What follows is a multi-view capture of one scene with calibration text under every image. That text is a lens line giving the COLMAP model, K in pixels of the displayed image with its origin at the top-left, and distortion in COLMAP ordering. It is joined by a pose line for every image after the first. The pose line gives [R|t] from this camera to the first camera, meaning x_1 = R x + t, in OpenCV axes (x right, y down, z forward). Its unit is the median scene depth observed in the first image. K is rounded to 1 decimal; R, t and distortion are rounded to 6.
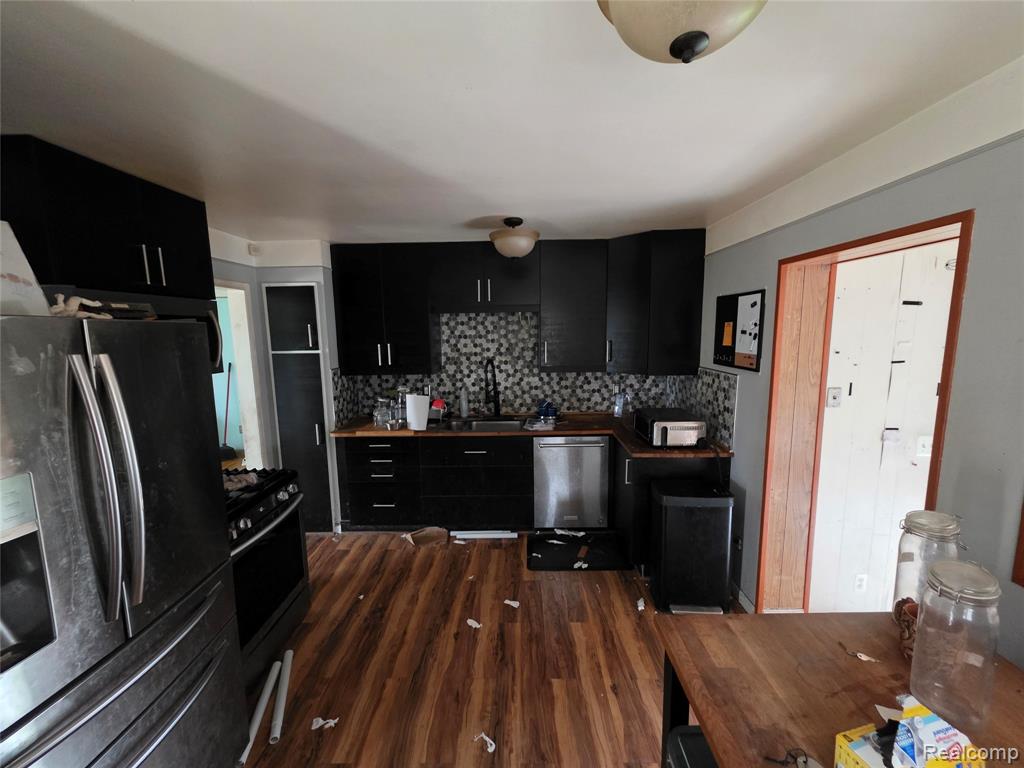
lens RADIAL K [[407.0, 0, 511.4], [0, 407.0, 383.6], [0, 0, 1]] dist [-0.000297, 0.000466]
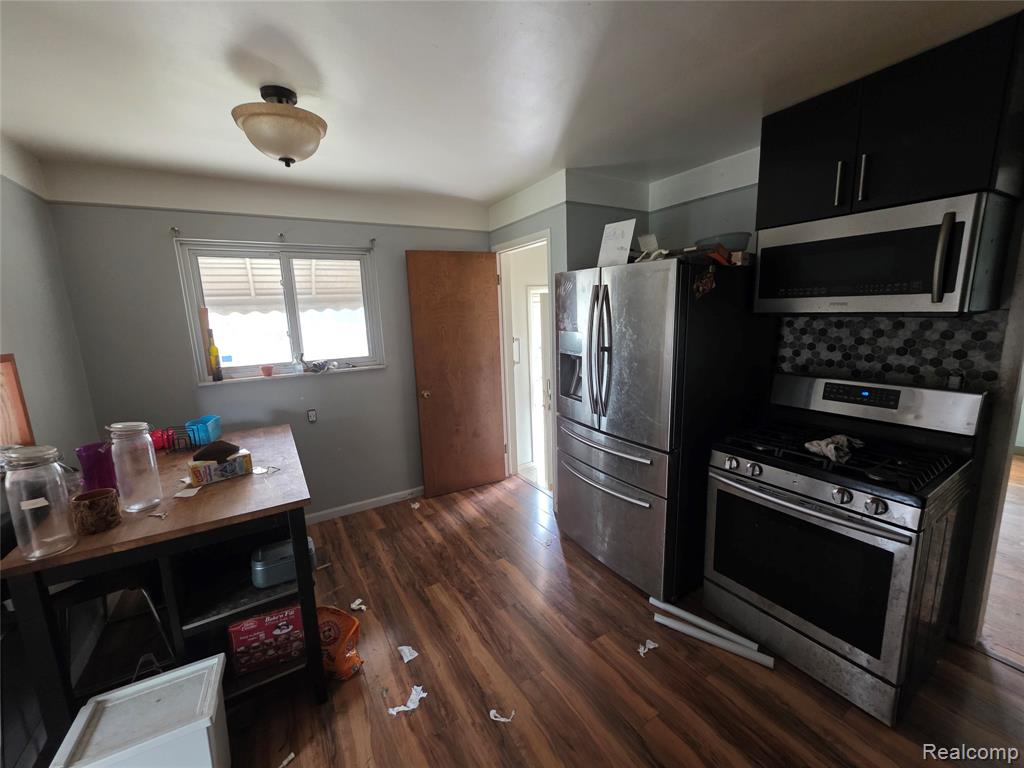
lens RADIAL K [[407.0, 0, 513.1], [0, 407.0, 382.6], [0, 0, 1]] dist [-0.000297, 0.000466]
pose [[-0.841873, 0.131279, -0.523465, 0.277748], [-0.027292, 0.958365, 0.284240, -0.102269], [0.538985, 0.253580, -0.803238, 1.442886]]
